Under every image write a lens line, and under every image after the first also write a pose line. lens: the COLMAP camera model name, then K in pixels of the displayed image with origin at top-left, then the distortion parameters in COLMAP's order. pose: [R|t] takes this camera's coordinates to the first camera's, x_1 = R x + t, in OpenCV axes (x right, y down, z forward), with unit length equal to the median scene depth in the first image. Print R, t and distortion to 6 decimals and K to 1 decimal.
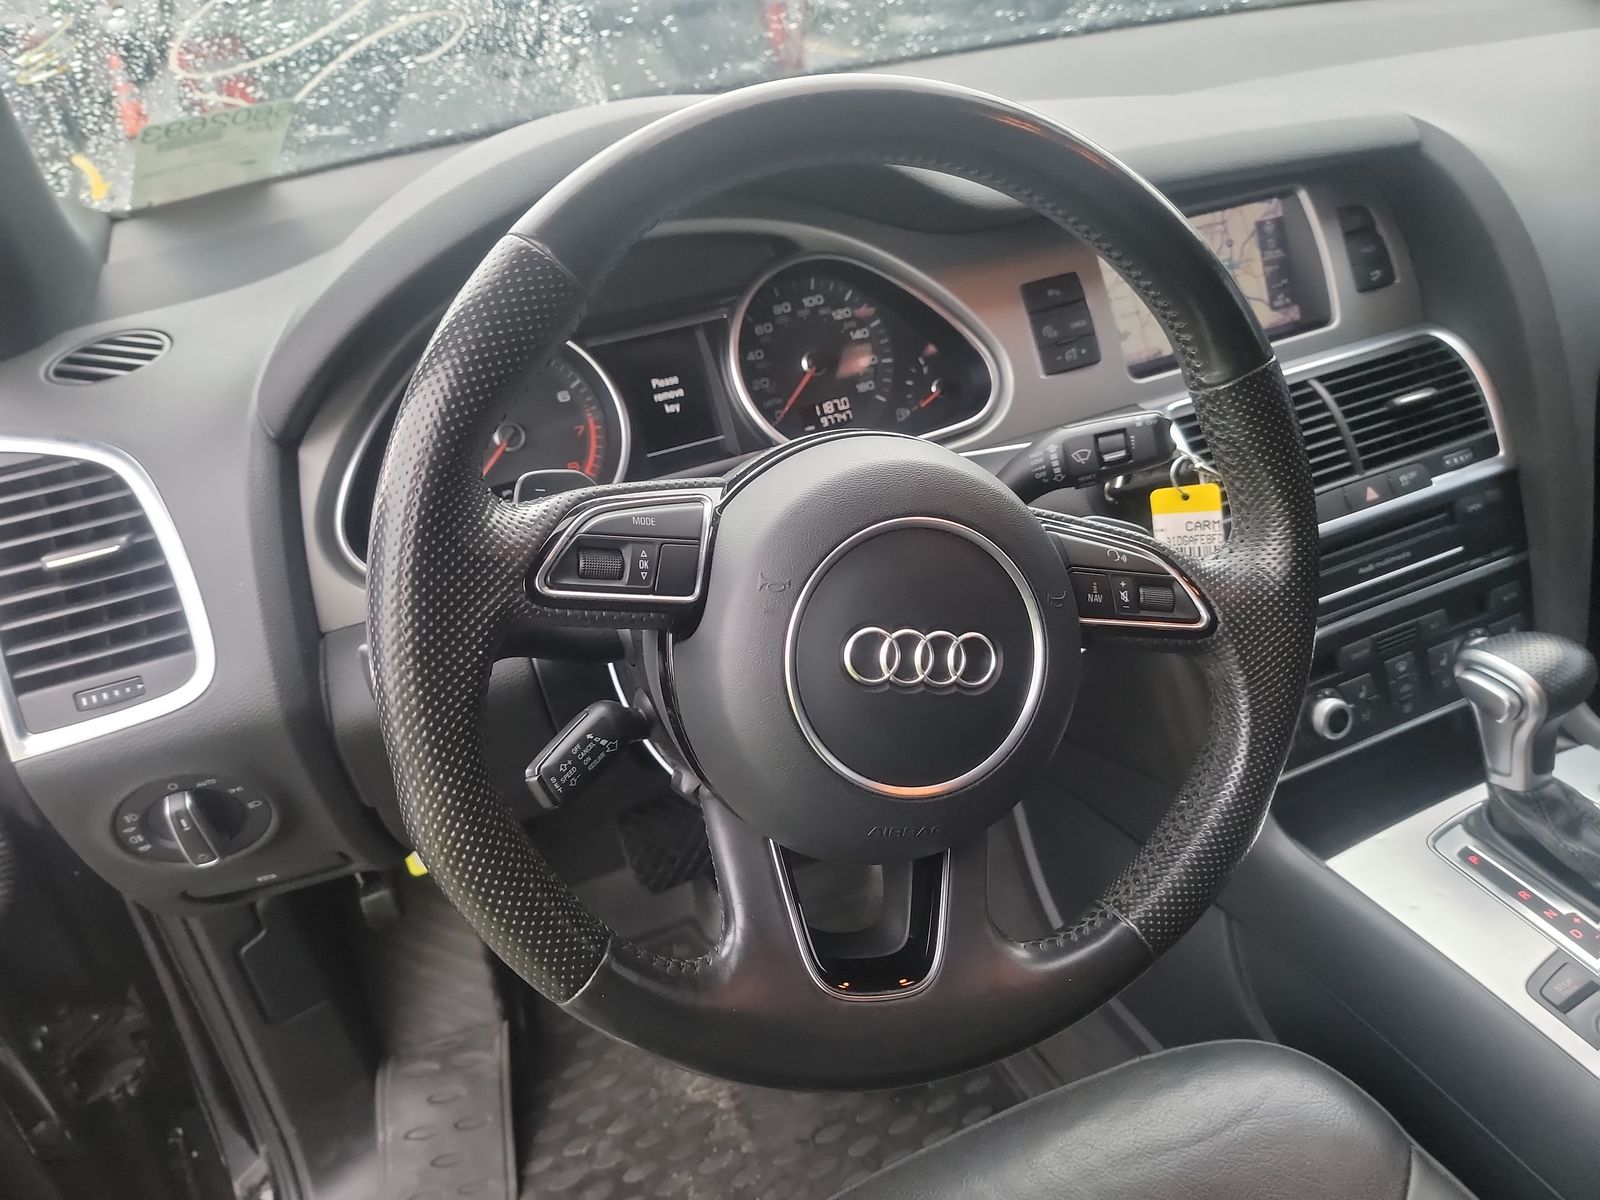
lens RADIAL K [[1122.6, 0, 800.0], [0, 1122.6, 600.0], [0, 0, 1]] dist [0.065623, -0.088780]
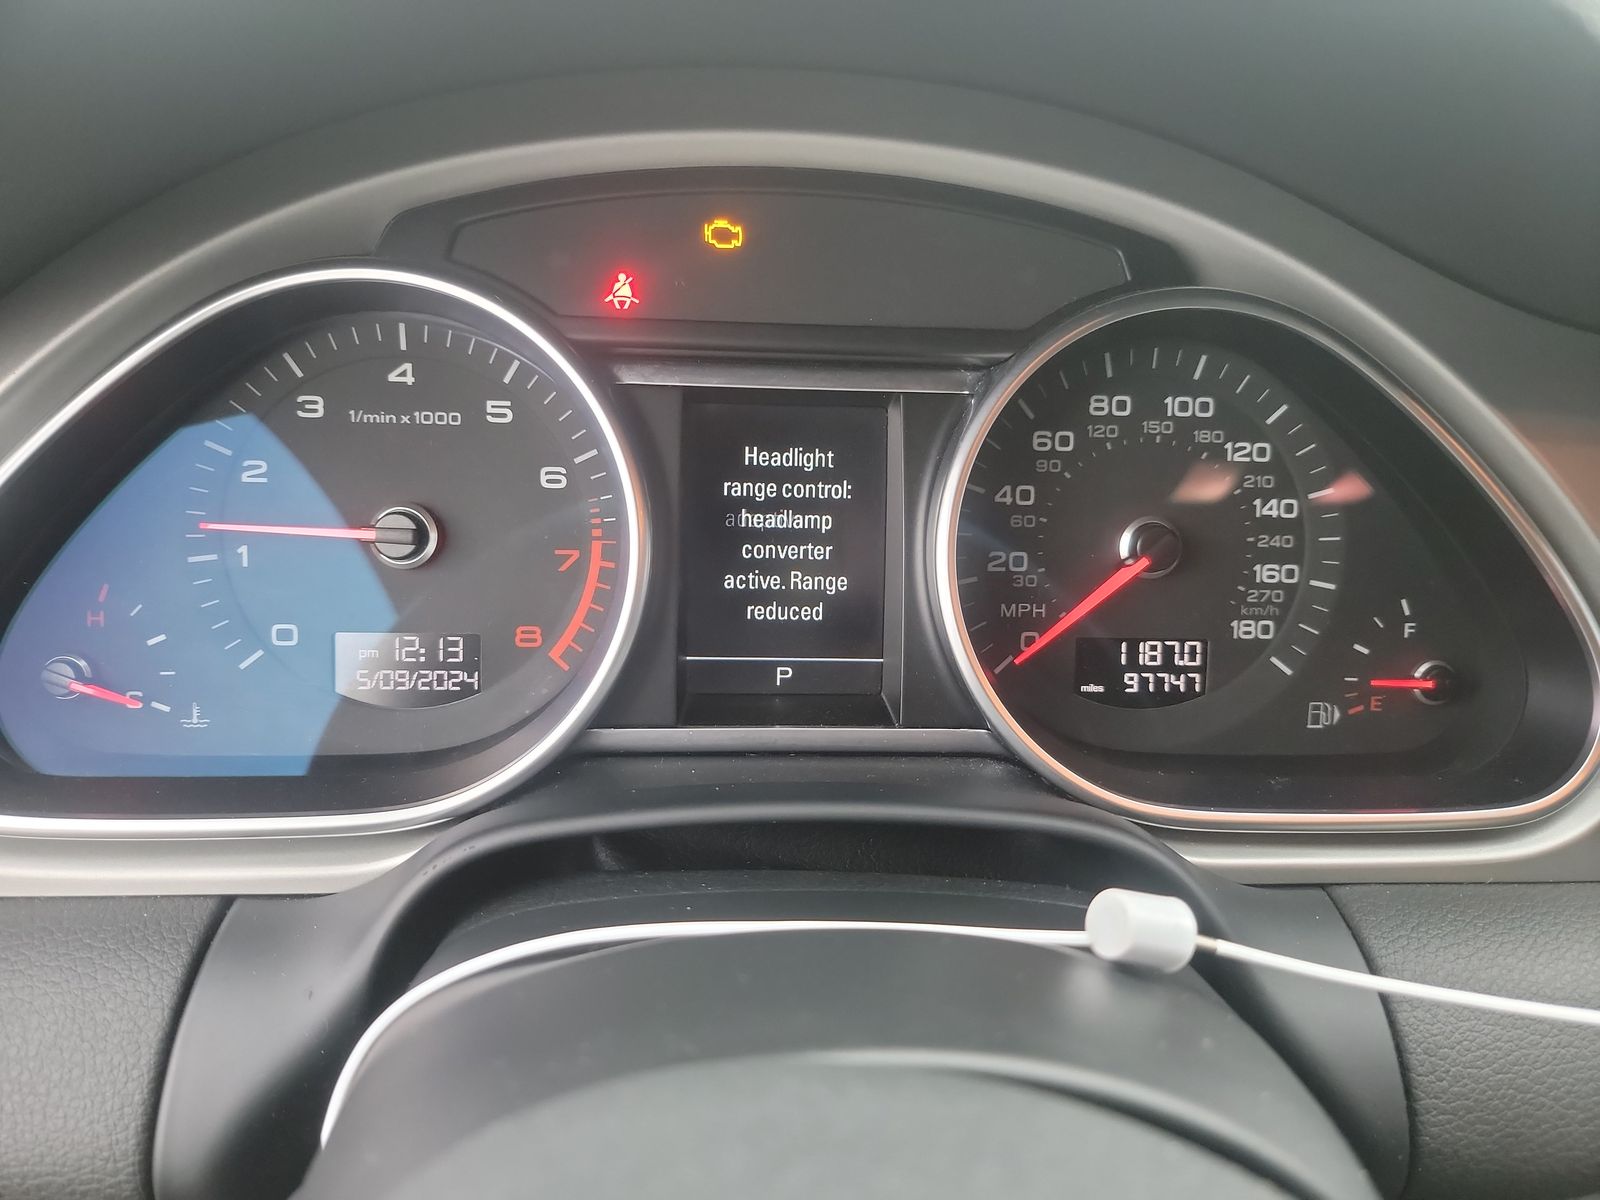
lens RADIAL K [[1102.4, 0, 800.0], [0, 1102.4, 600.0], [0, 0, 1]] dist [-0.007286, -0.002298]
pose [[0.927838, 0.290216, -0.234290, -0.005943], [-0.296360, 0.955031, 0.009355, -0.154330], [0.226469, 0.060755, 0.972122, 0.561483]]
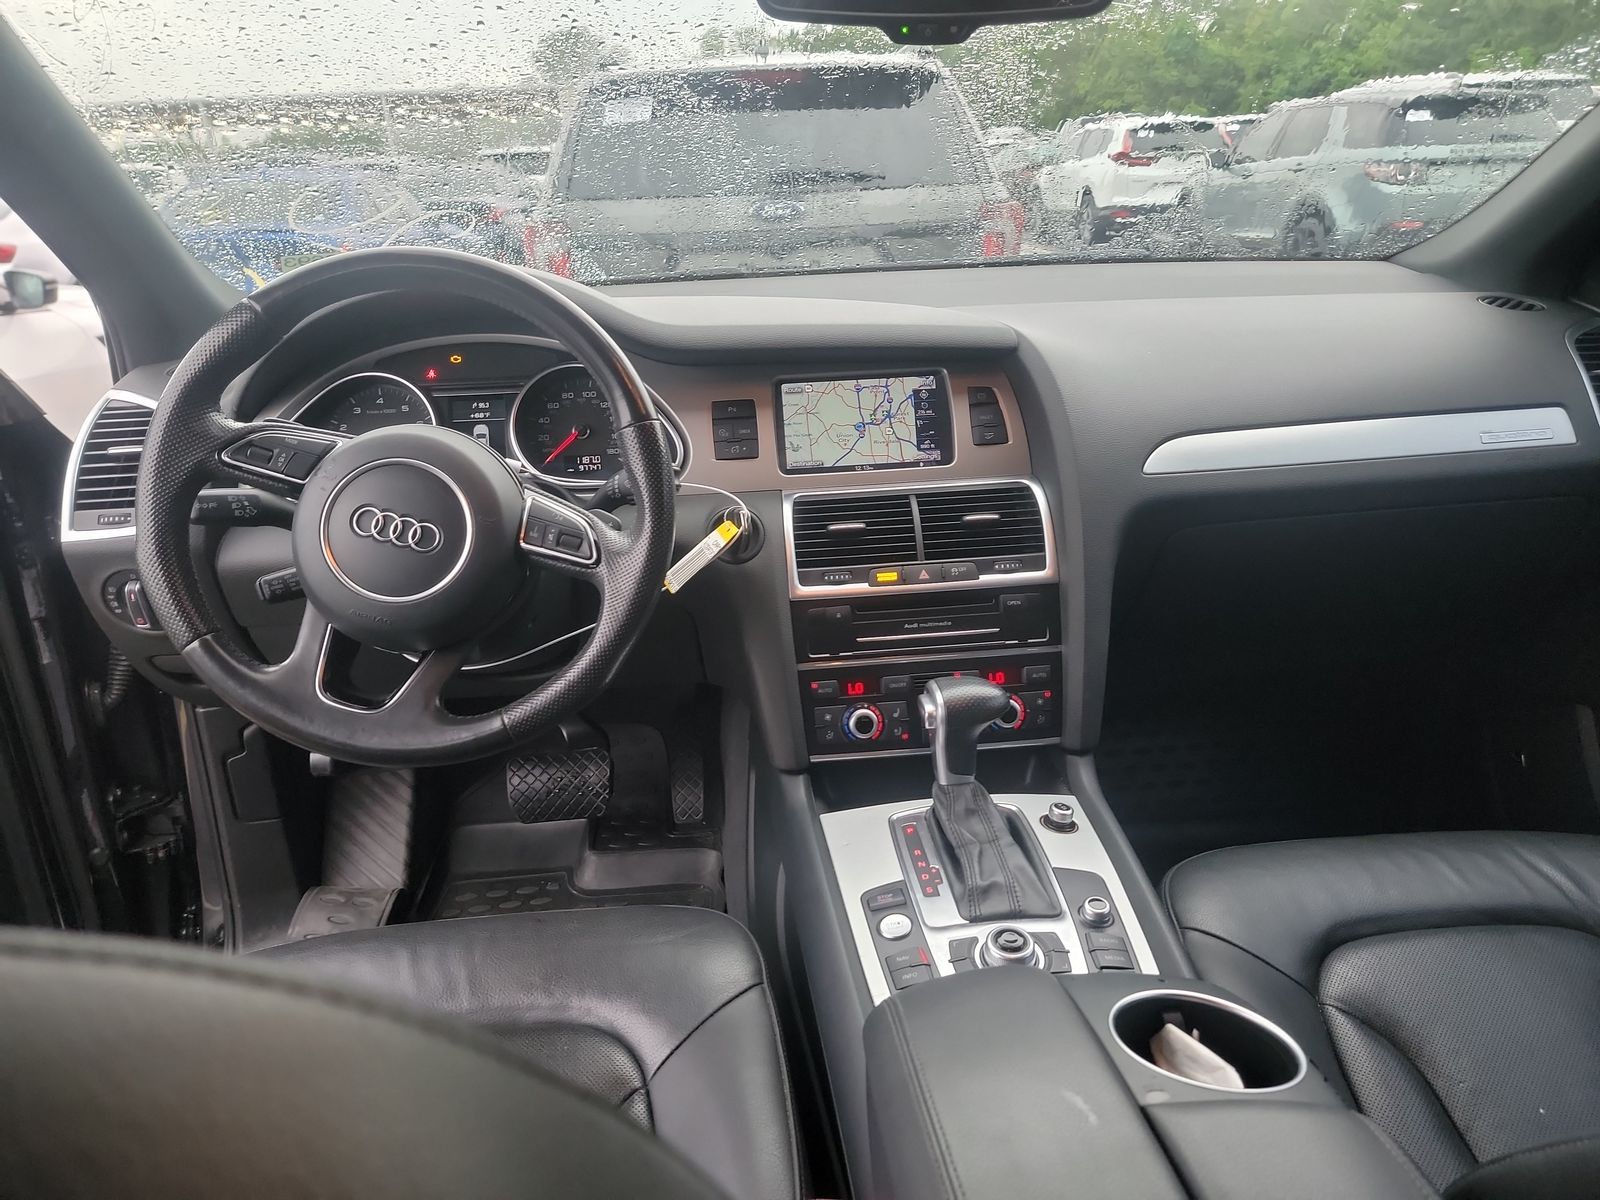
lens RADIAL K [[1122.6, 0, 800.0], [0, 1122.6, 600.0], [0, 0, 1]] dist [0.065623, -0.088780]
pose [[0.943083, 0.171985, -0.284634, 0.787256], [-0.216126, 0.967467, -0.131521, 0.160456], [0.252754, 0.185552, 0.949571, -0.382555]]
